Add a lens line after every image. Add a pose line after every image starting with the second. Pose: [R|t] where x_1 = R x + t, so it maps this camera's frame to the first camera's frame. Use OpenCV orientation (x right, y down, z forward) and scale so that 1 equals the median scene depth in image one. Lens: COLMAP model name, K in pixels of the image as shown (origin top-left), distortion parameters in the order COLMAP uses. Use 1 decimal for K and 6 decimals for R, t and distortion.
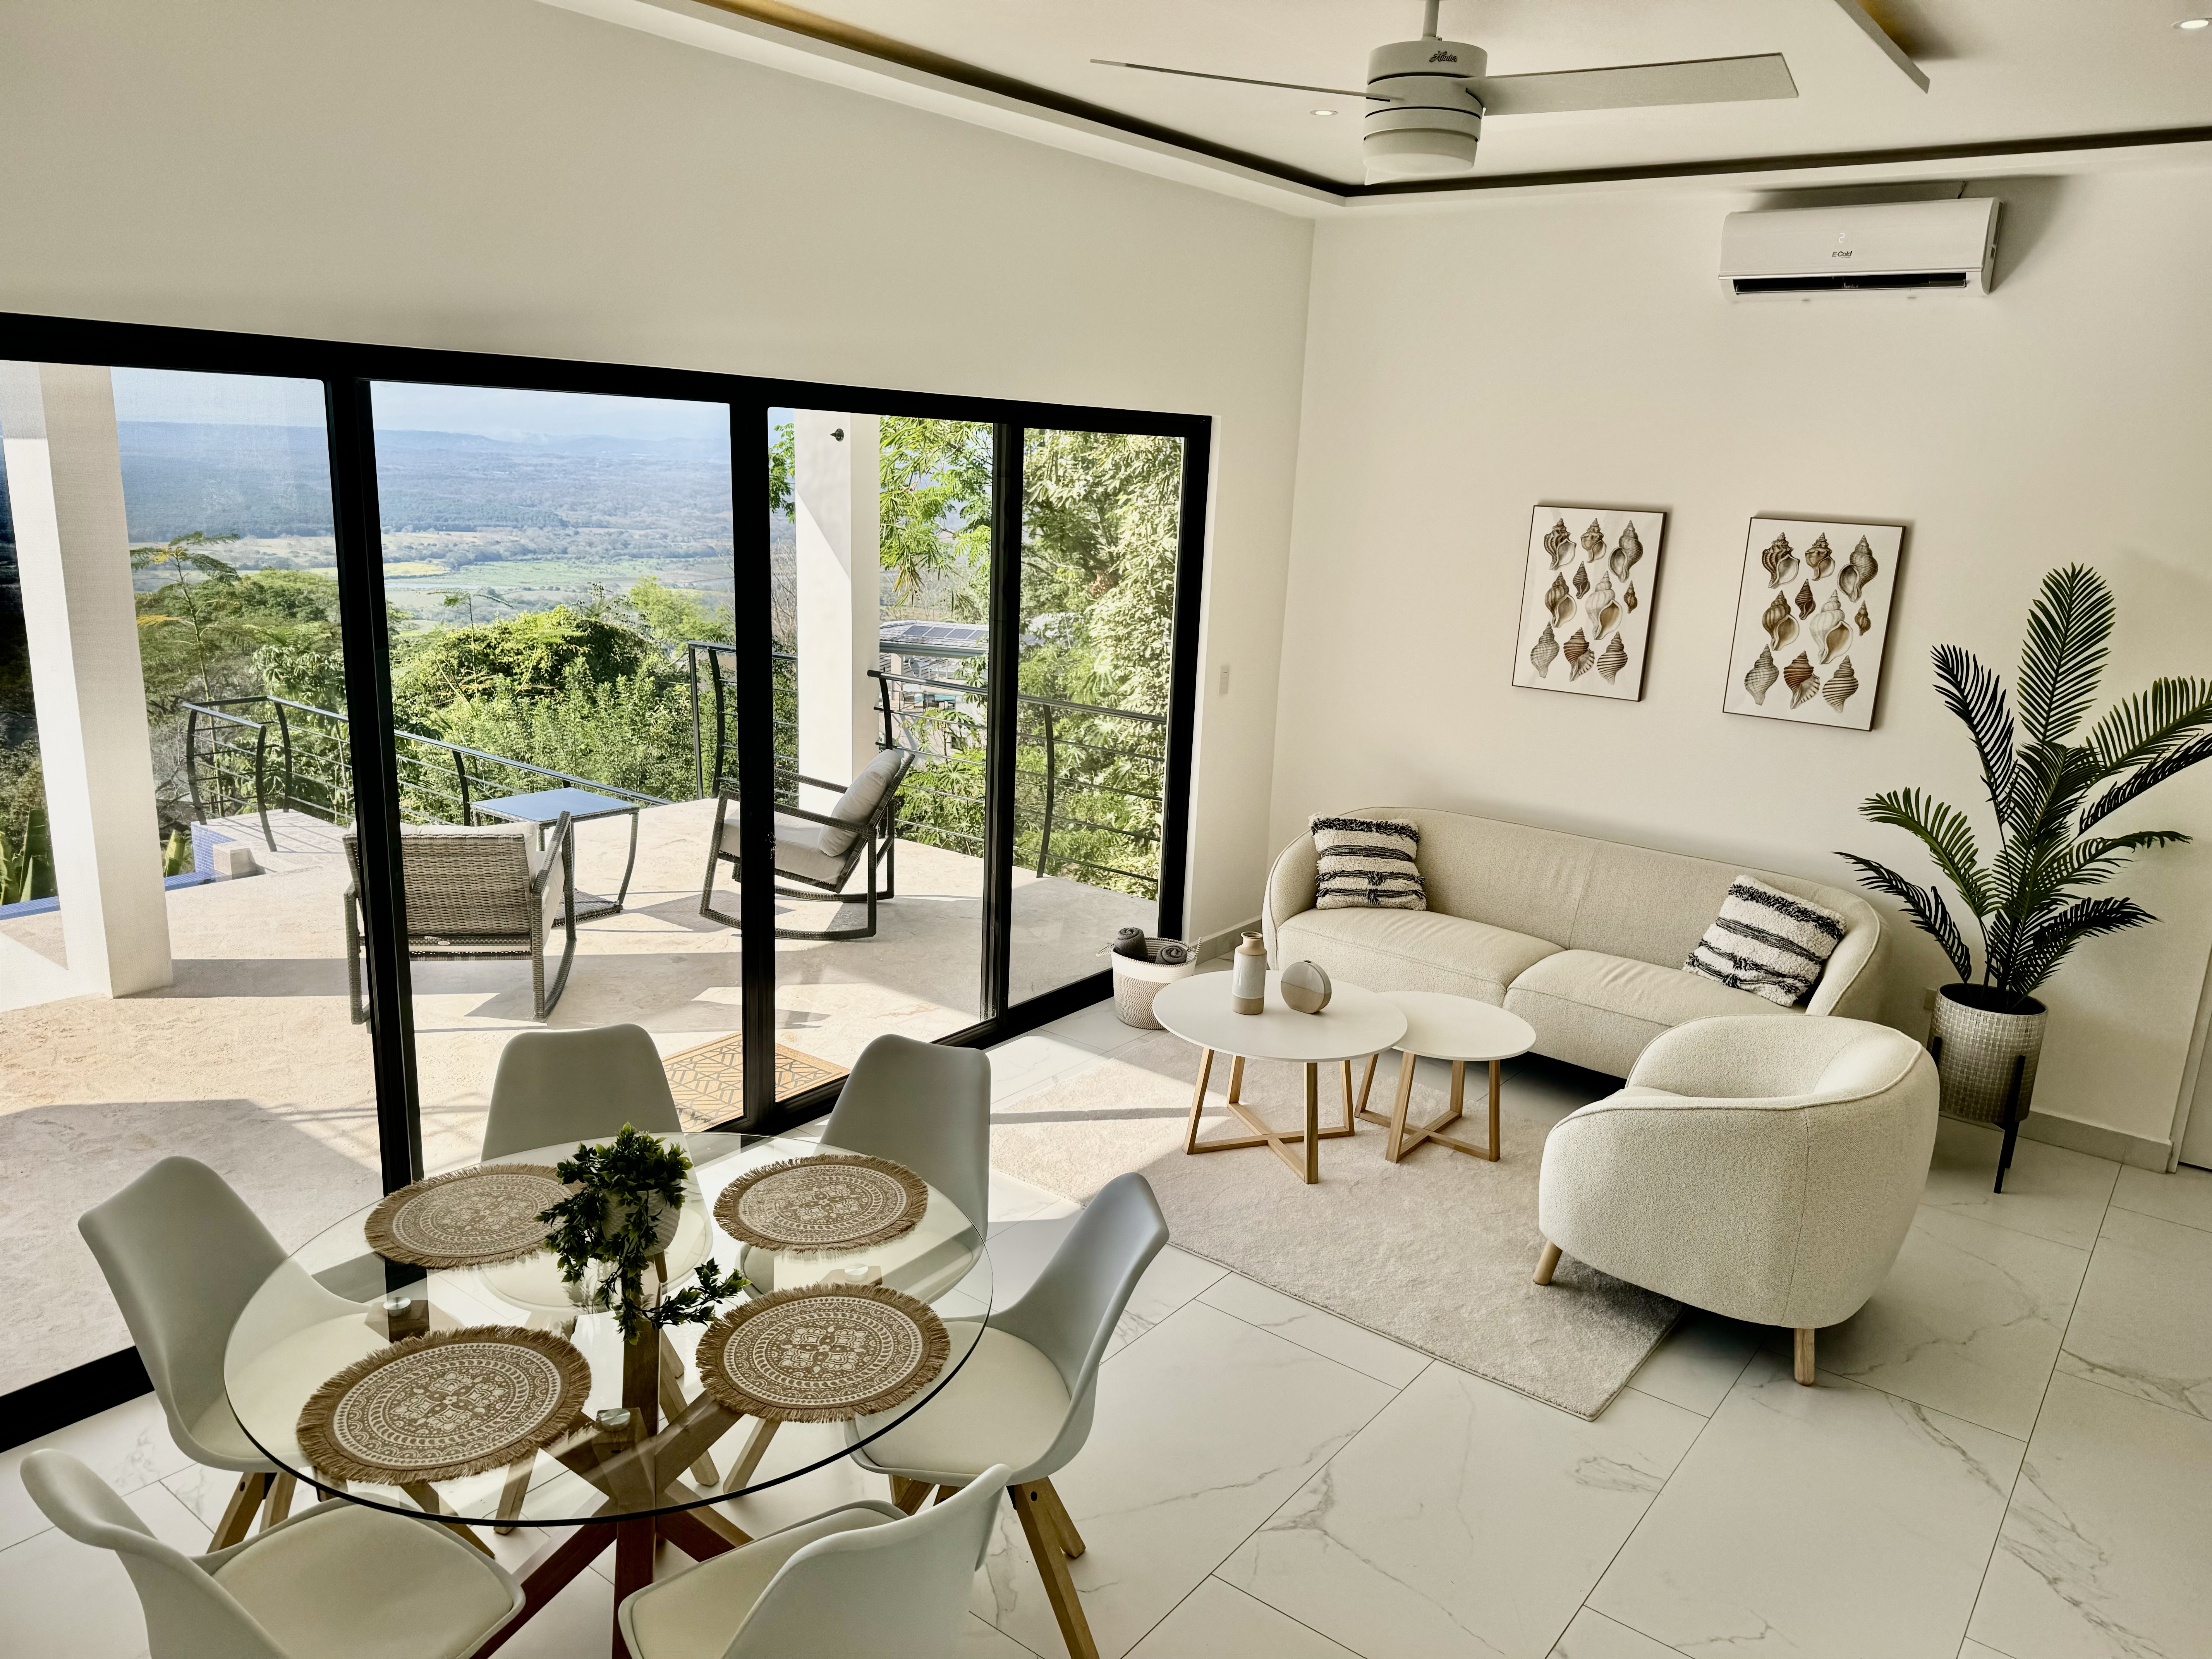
lens RADIAL K [[1588.6, 0, 1106.0], [0, 1588.6, 829.5], [0, 0, 1]] dist [0.029805, -0.026814]
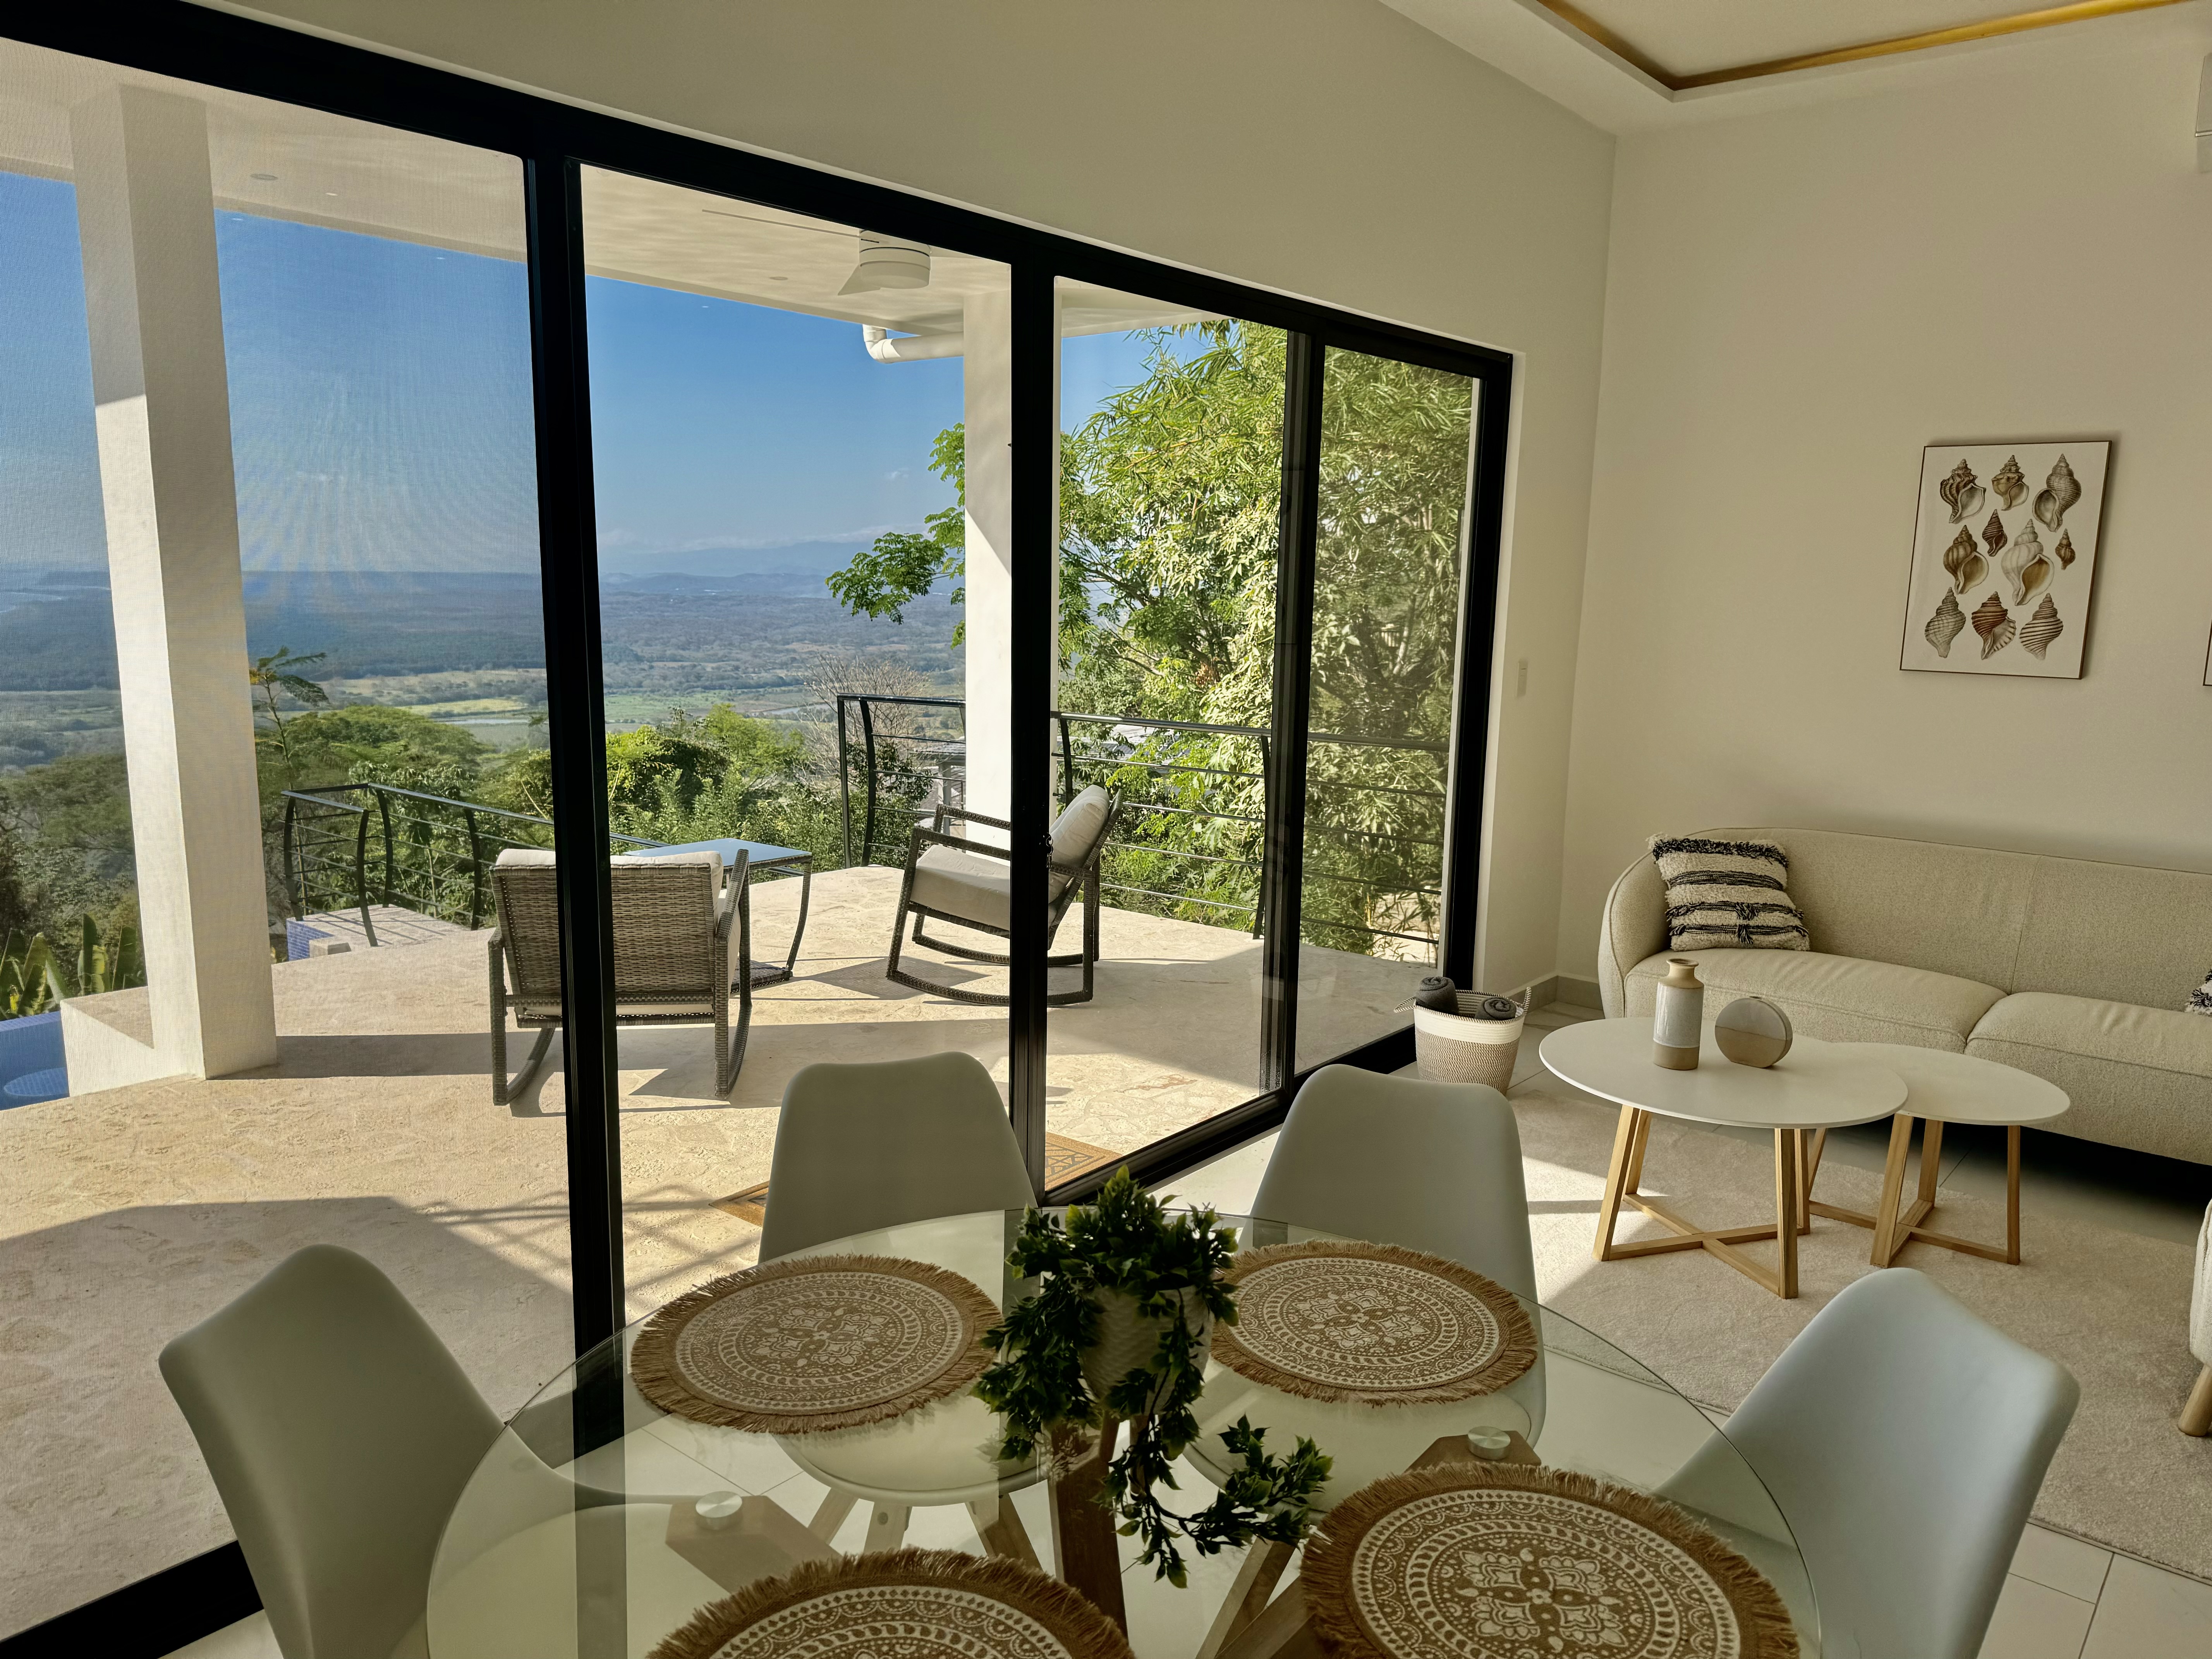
lens RADIAL K [[1590.8, 0, 1106.0], [0, 1590.8, 829.5], [0, 0, 1]] dist [0.078563, -0.104961]
pose [[0.998853, -0.020225, -0.043408, -0.121087], [0.016983, 0.997128, -0.073800, 0.046572], [0.044776, 0.072978, 0.996328, 0.187743]]
